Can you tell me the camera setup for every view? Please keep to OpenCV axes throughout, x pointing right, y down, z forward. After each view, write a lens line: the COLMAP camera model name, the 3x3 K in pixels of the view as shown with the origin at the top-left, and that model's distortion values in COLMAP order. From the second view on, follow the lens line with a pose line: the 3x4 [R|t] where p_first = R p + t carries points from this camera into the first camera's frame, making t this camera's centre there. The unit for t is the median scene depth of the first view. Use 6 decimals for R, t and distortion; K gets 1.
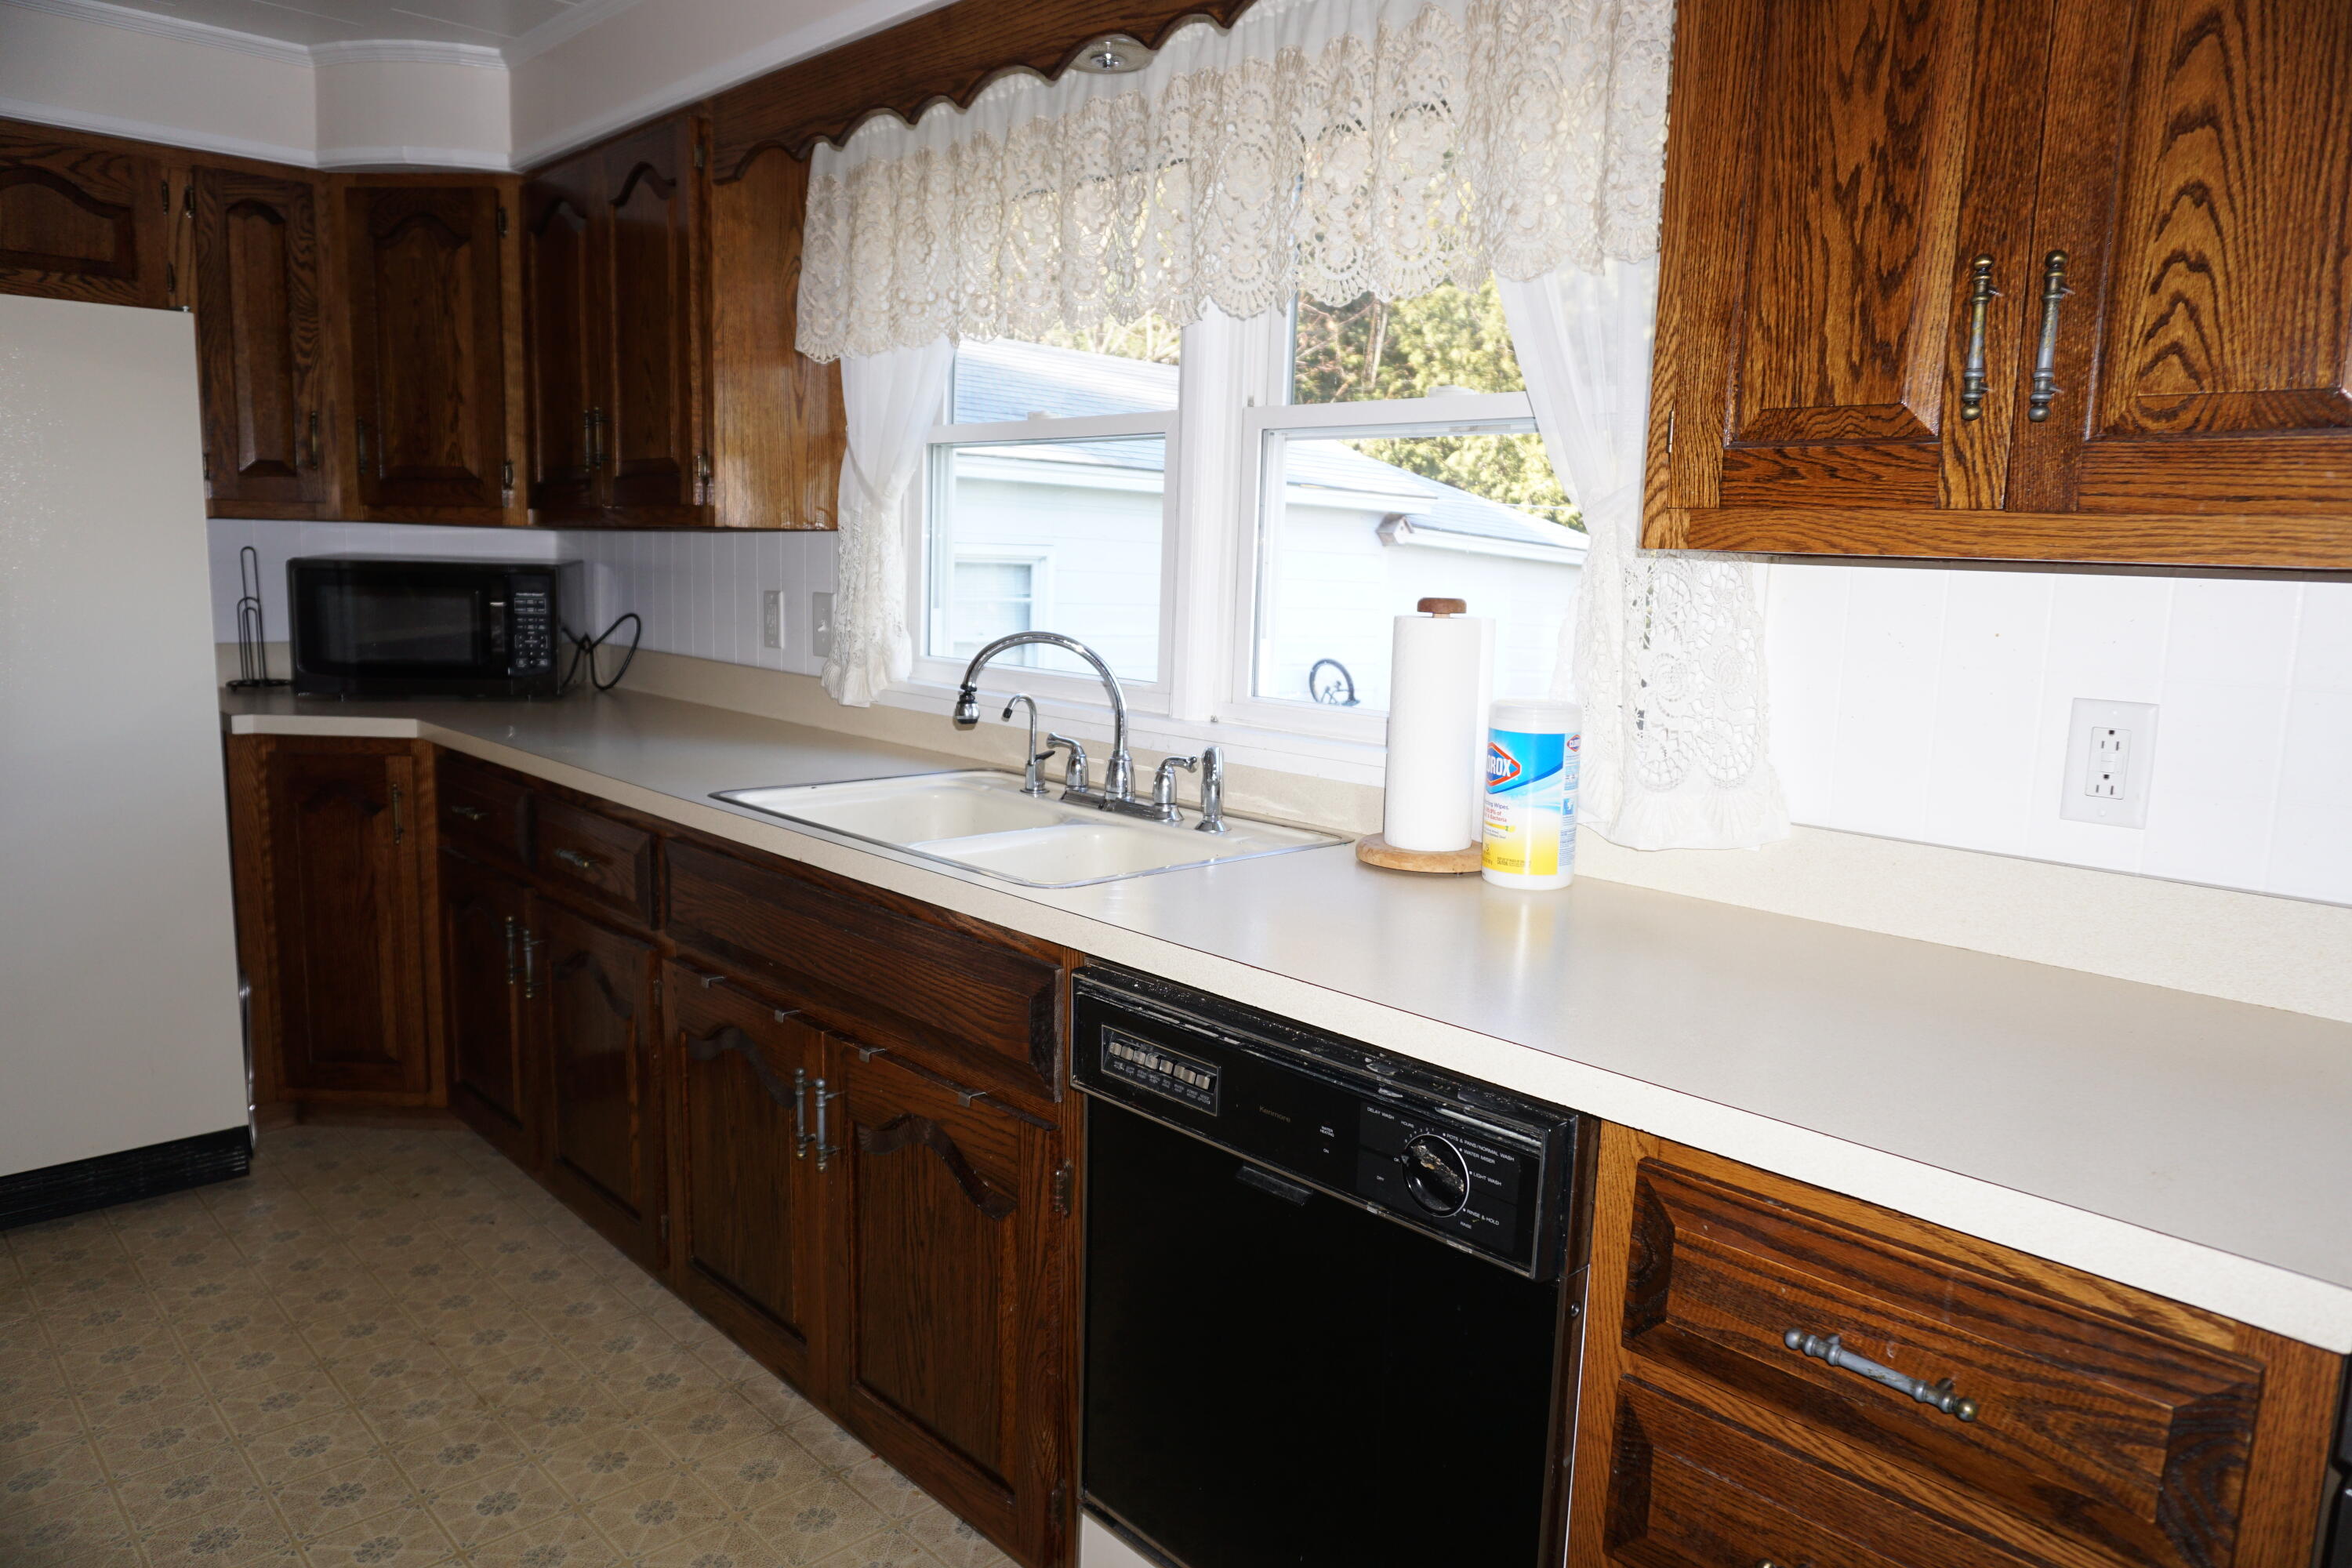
lens RADIAL K [[1572.5, 0, 1178.0], [0, 1572.5, 781.3], [0, 0, 1]] dist [-0.047087, 0.035856]
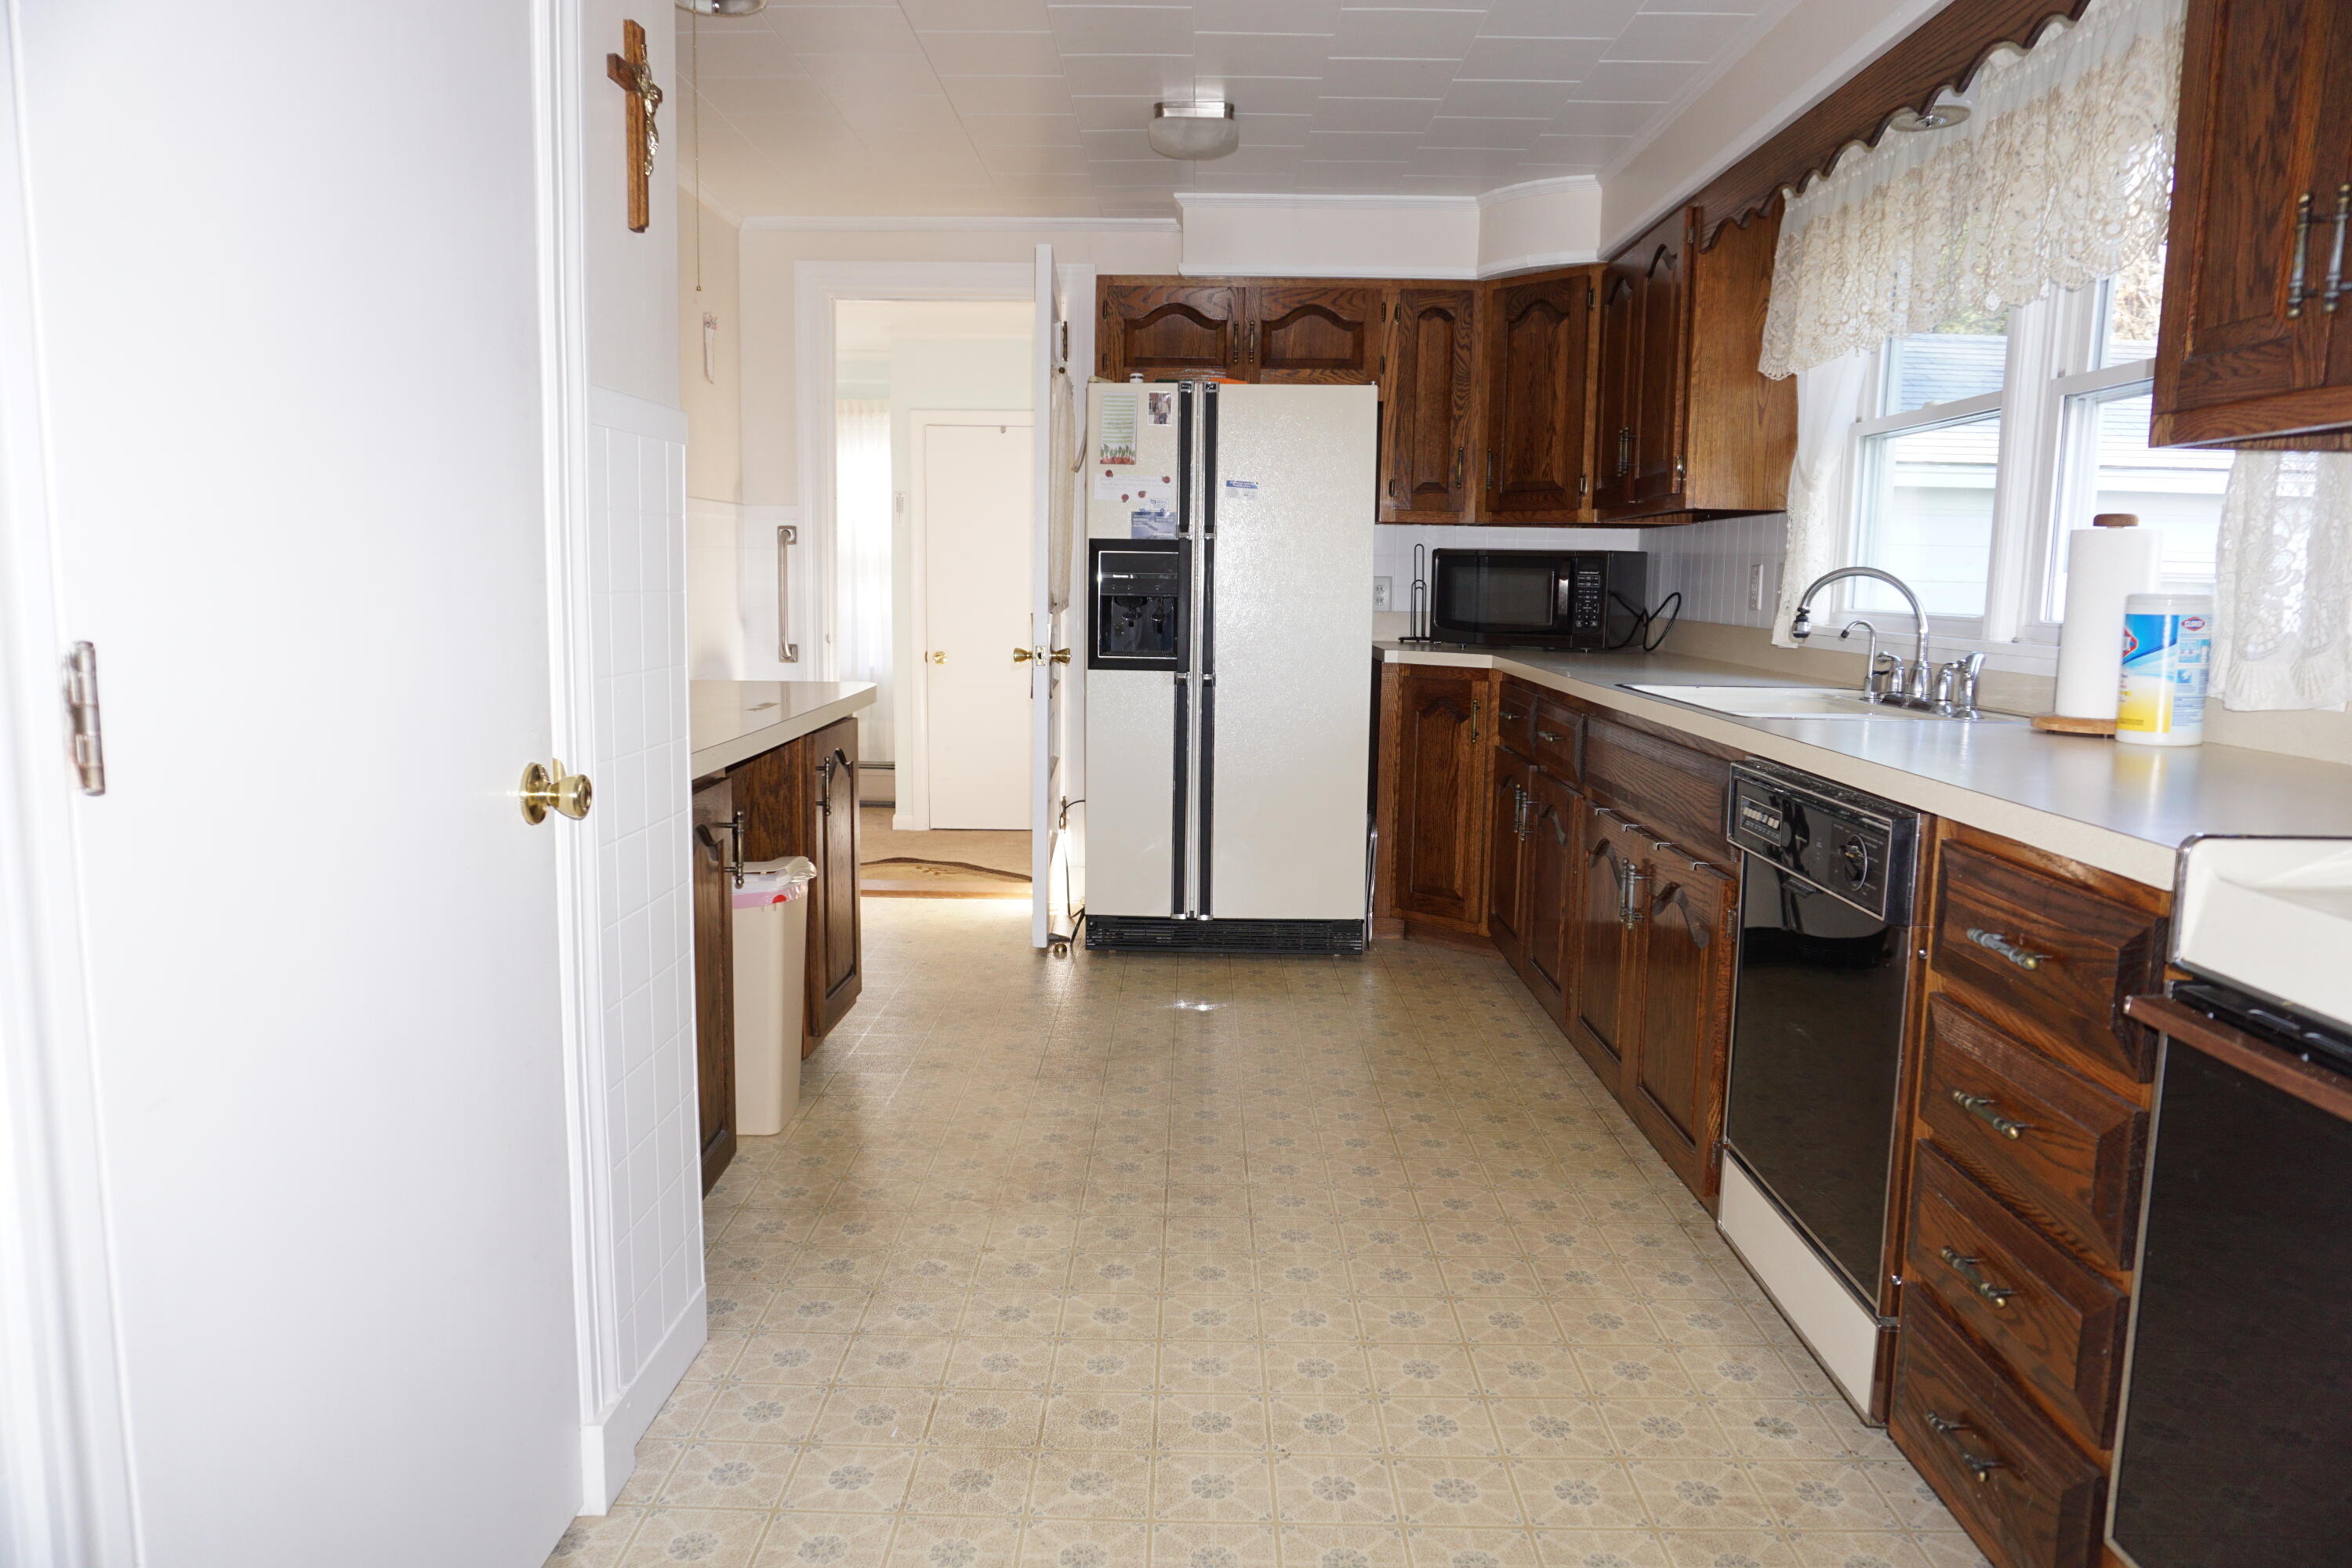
lens RADIAL K [[1572.5, 0, 1173.0], [0, 1572.5, 762.7], [0, 0, 1]] dist [-0.047087, 0.035856]
pose [[0.717355, 0.065655, -0.693608, 0.322405], [-0.097502, 0.995213, -0.006636, 0.102161], [0.689852, 0.072389, 0.720322, -0.239873]]
